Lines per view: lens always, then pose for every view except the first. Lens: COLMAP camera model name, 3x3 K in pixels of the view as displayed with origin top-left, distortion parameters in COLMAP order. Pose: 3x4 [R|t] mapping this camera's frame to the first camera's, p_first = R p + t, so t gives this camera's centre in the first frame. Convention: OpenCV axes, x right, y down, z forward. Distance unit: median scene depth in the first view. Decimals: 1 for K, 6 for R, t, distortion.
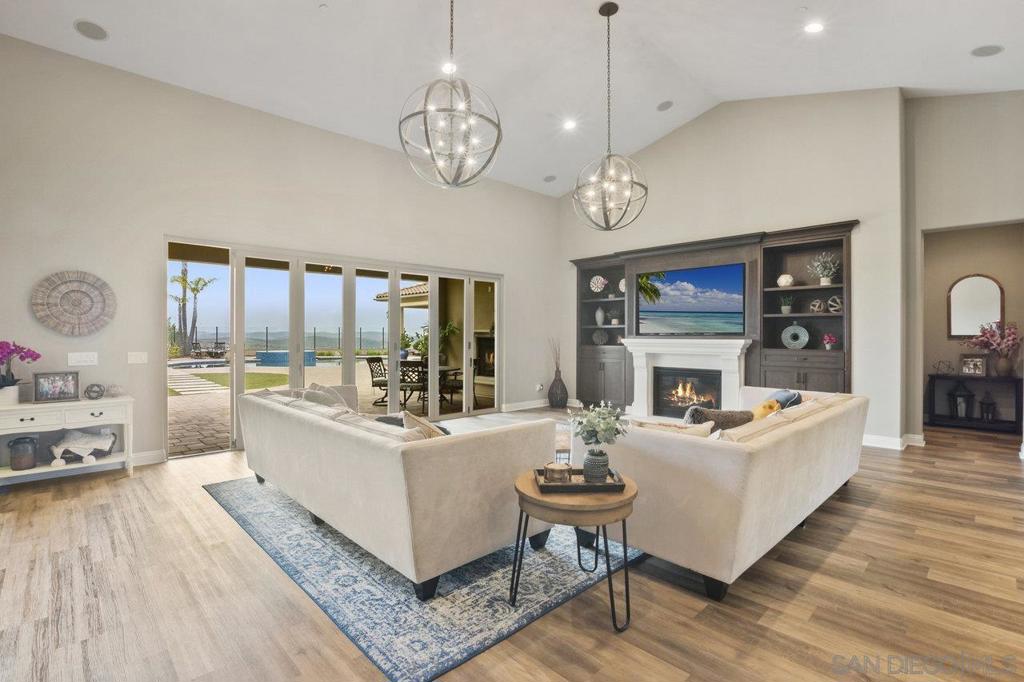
lens RADIAL K [[476.8, 0, 512.0], [0, 476.8, 341.0], [0, 0, 1]] dist [-0.023983, 0.000068]
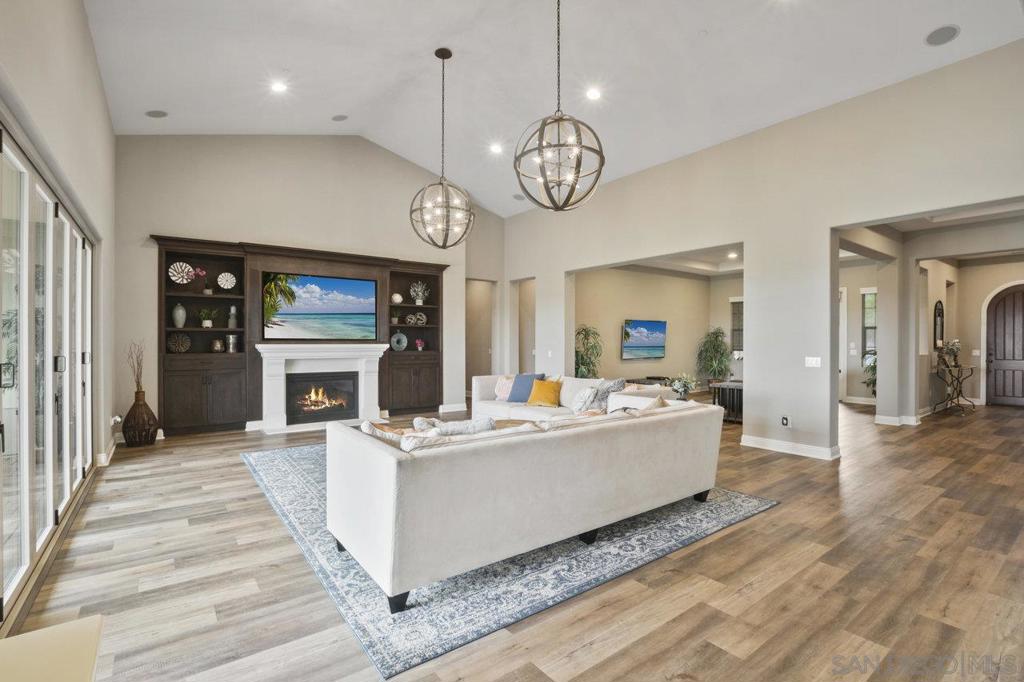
lens RADIAL K [[476.8, 0, 512.0], [0, 476.8, 341.0], [0, 0, 1]] dist [-0.023983, 0.000068]
pose [[0.131556, -0.003889, 0.991301, -0.696743], [0.009618, 0.999950, 0.002647, -0.010397], [-0.991262, 0.009187, 0.131587, 0.522149]]
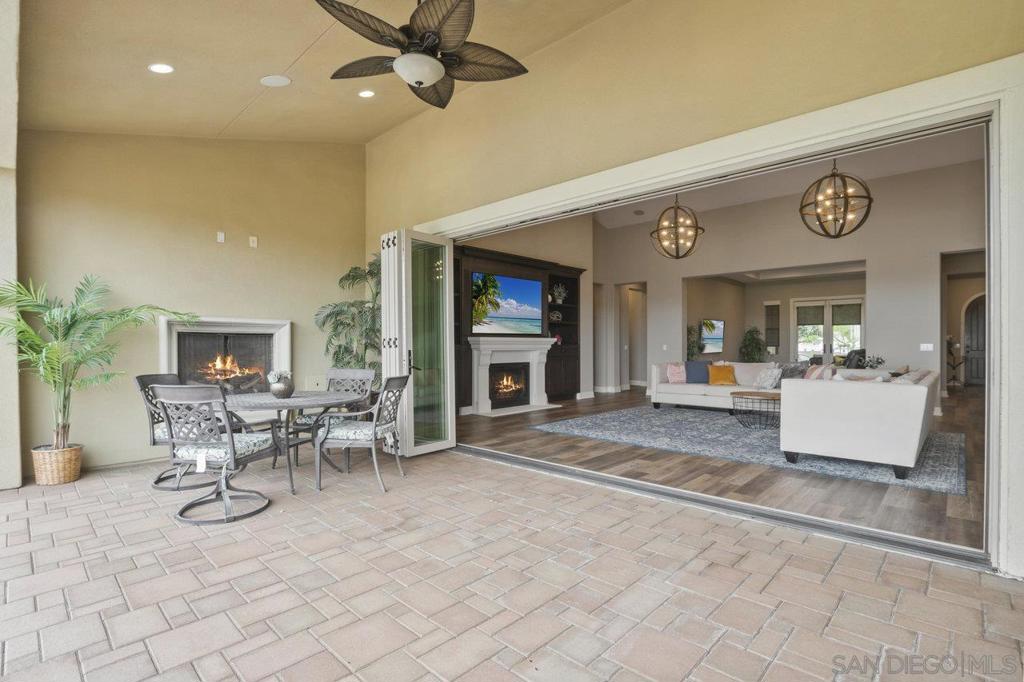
lens RADIAL K [[490.2, 0, 518.7], [0, 490.2, 347.5], [0, 0, 1]] dist [-0.030928, 0.000065]
pose [[-0.045344, -0.009110, 0.998930, -0.953648], [0.011683, 0.999885, 0.009649, 0.010577], [-0.998903, 0.012108, -0.045233, 1.180165]]
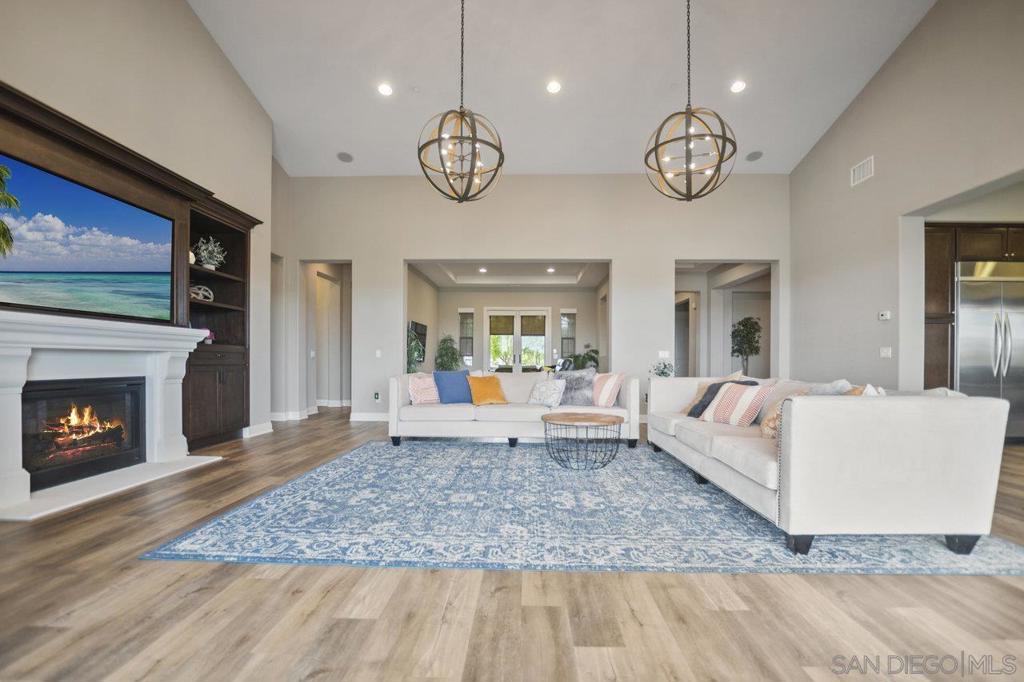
lens RADIAL K [[462.8, 0, 523.1], [0, 462.8, 356.4], [0, 0, 1]] dist [-0.010642, 0.000507]
pose [[-0.704765, -0.006069, 0.709414, -0.367154], [-0.005132, 0.999981, 0.003457, 0.034630], [-0.709422, -0.001204, -0.704783, 1.161780]]
